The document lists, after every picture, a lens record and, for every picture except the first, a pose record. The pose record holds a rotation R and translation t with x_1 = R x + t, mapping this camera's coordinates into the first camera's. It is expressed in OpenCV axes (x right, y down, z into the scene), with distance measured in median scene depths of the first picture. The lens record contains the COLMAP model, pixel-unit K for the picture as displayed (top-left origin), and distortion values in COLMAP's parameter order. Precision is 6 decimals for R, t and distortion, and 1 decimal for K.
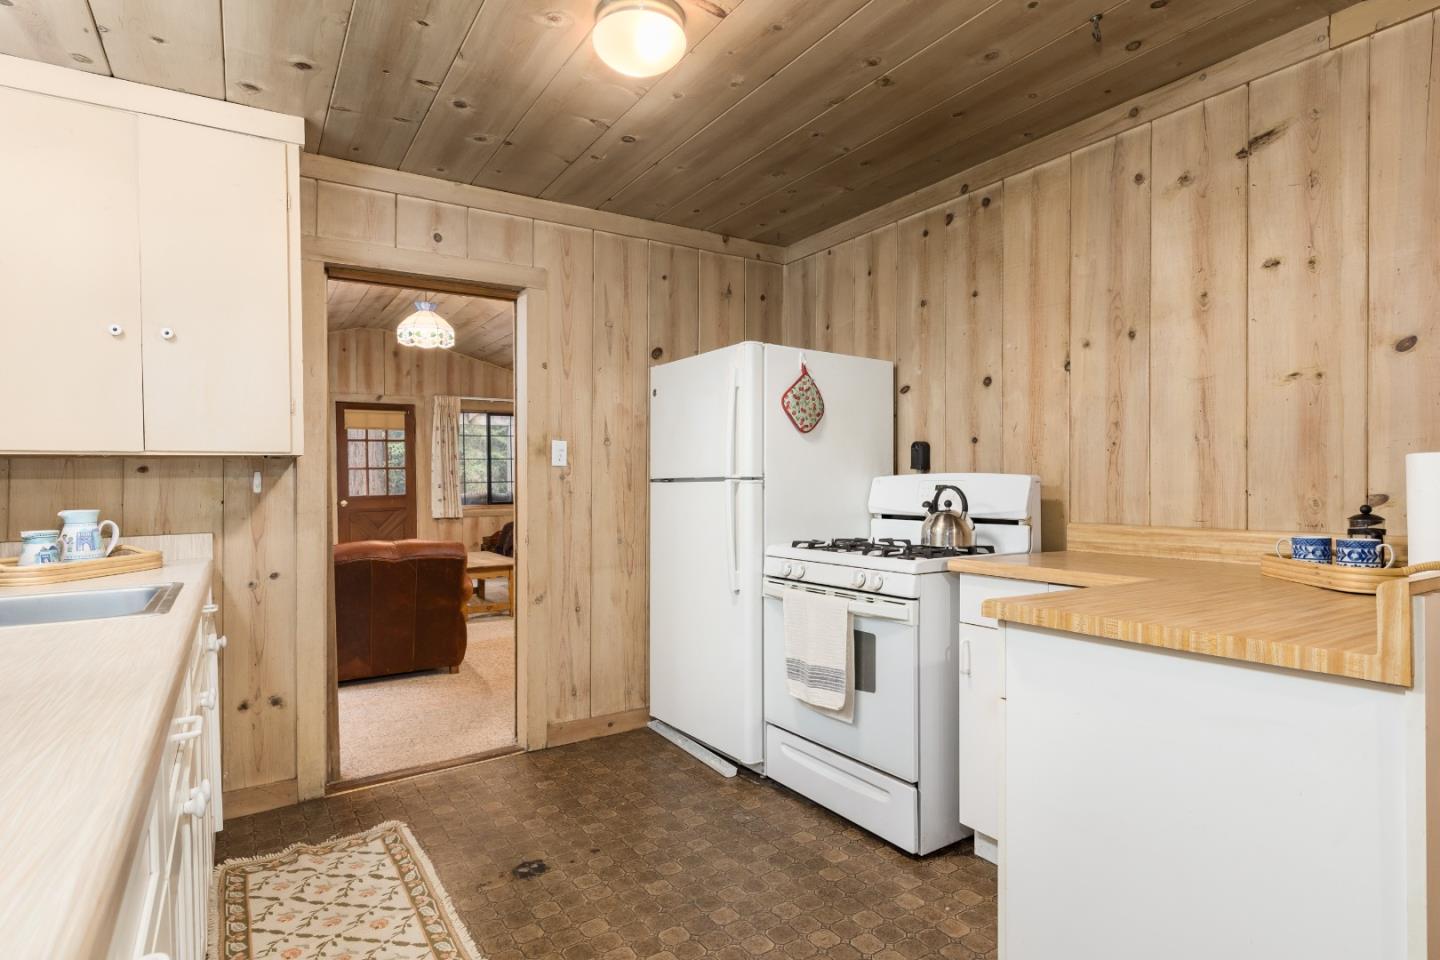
lens RADIAL K [[767.5, 0, 721.6], [0, 767.5, 484.3], [0, 0, 1]] dist [0.003674, 0.000871]
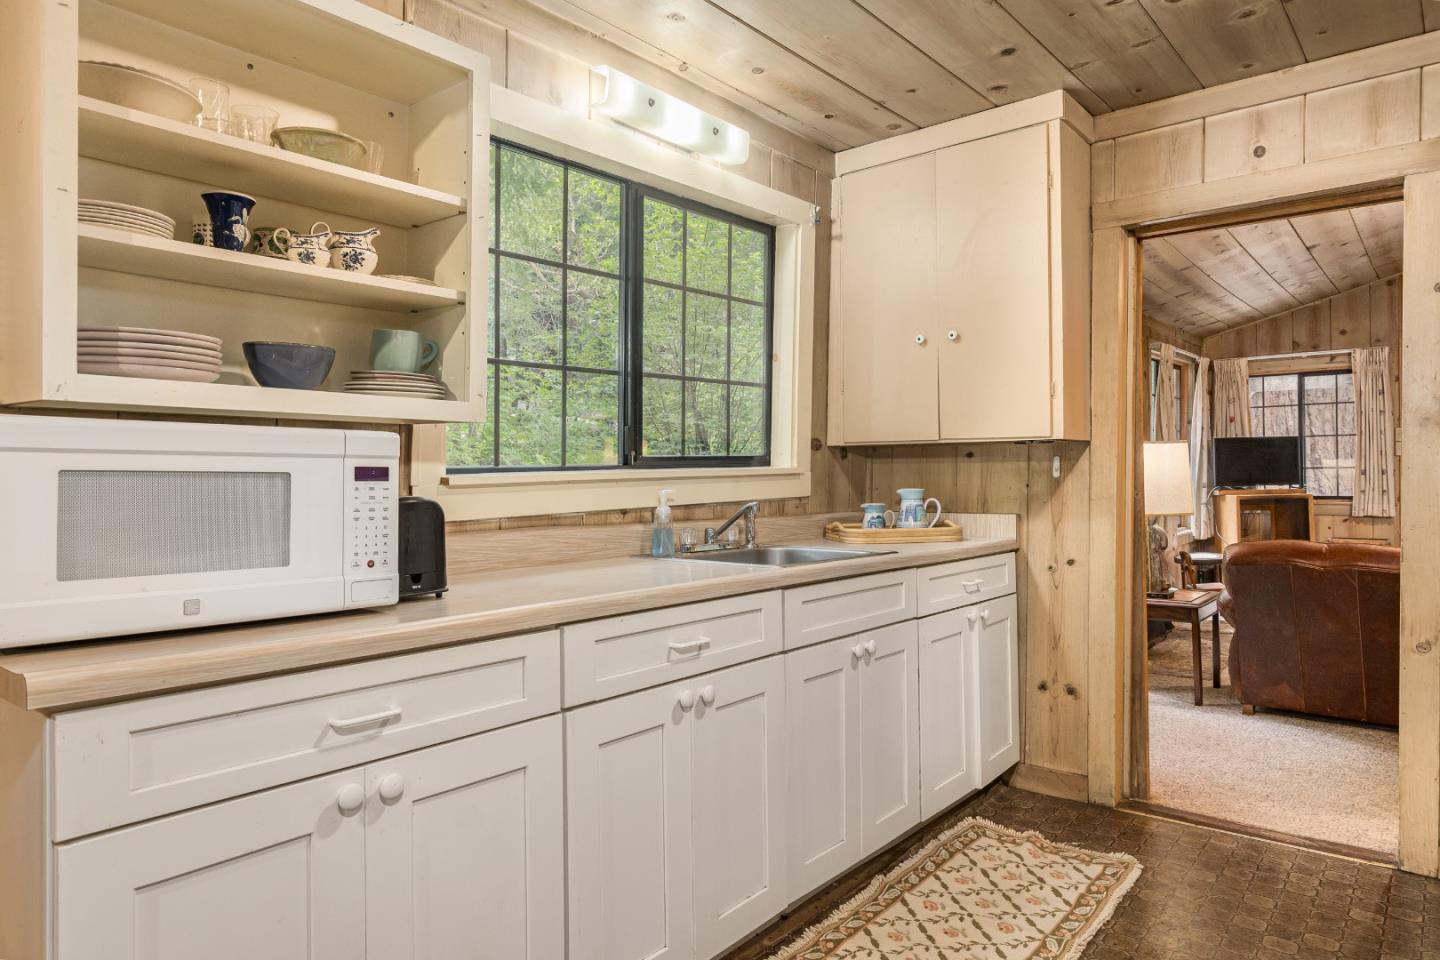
lens RADIAL K [[890.7, 0, 721.0], [0, 890.7, 472.3], [0, 0, 1]] dist [-0.000804, -0.001693]
pose [[0.294770, 0.012345, -0.955489, 0.392057], [-0.004022, 0.999924, 0.011678, -0.007270], [0.955560, 0.000401, 0.294797, 0.256408]]
